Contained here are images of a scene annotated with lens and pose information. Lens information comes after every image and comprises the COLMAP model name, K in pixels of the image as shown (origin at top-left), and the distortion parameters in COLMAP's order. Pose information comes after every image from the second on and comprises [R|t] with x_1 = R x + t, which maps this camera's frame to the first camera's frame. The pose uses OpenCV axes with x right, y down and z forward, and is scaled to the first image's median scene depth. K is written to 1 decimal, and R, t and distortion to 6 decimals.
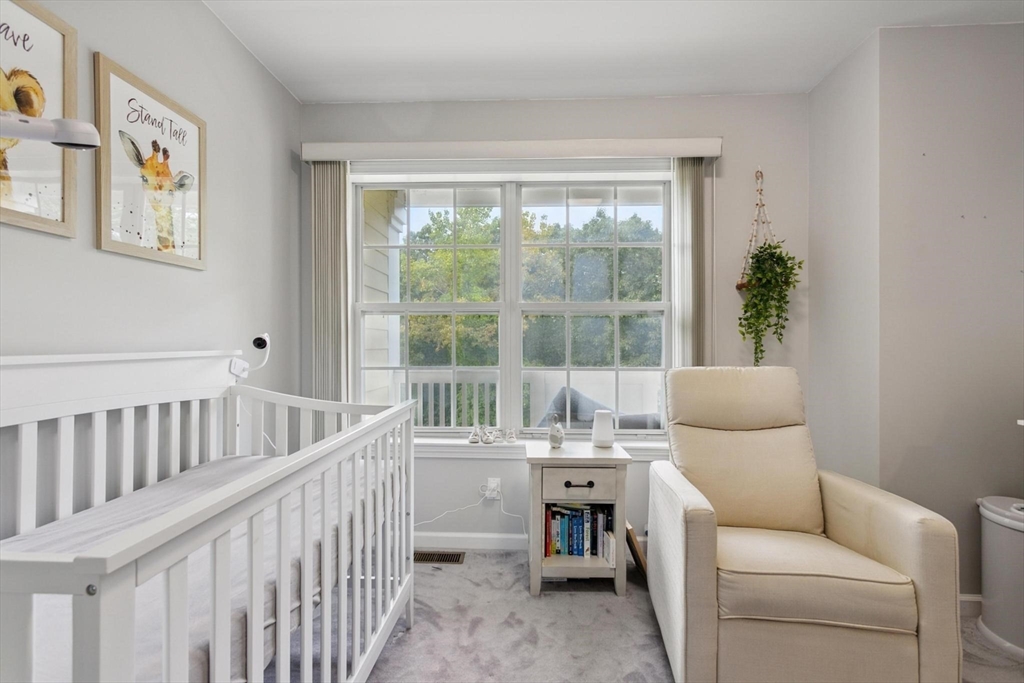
lens RADIAL K [[490.6, 0, 513.6], [0, 490.6, 341.1], [0, 0, 1]] dist [0.001770, 0.003101]
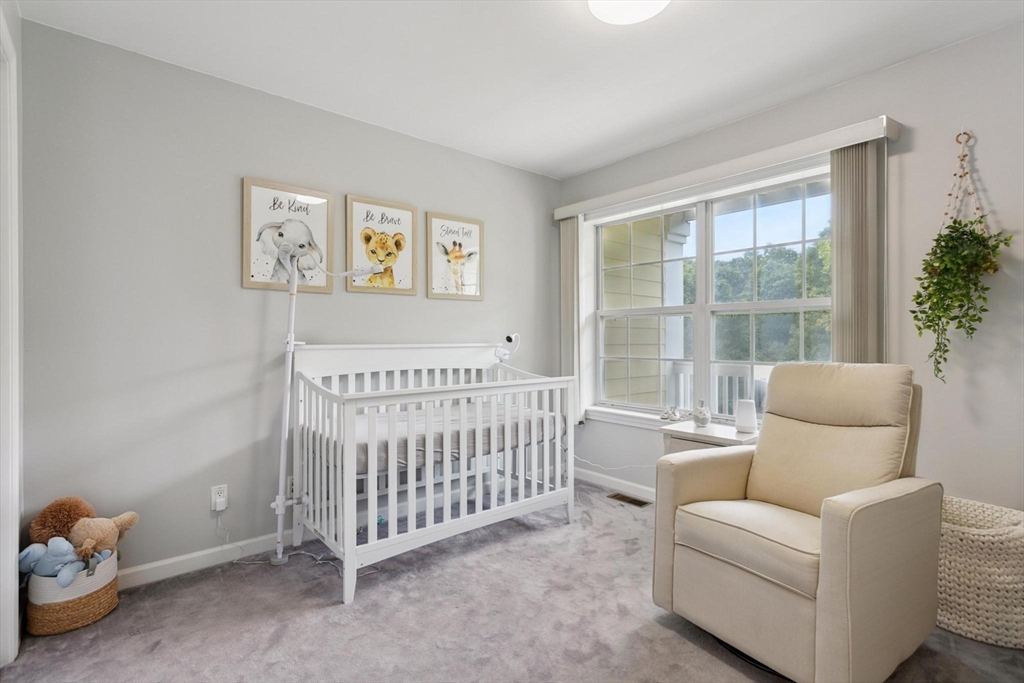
lens RADIAL K [[490.6, 0, 512.8], [0, 490.6, 337.7], [0, 0, 1]] dist [0.001770, 0.003101]
pose [[0.672213, -0.002613, -0.740353, 0.754351], [0.000953, 0.999996, -0.002664, 0.003463], [0.740357, 0.001085, 0.672213, -0.158999]]
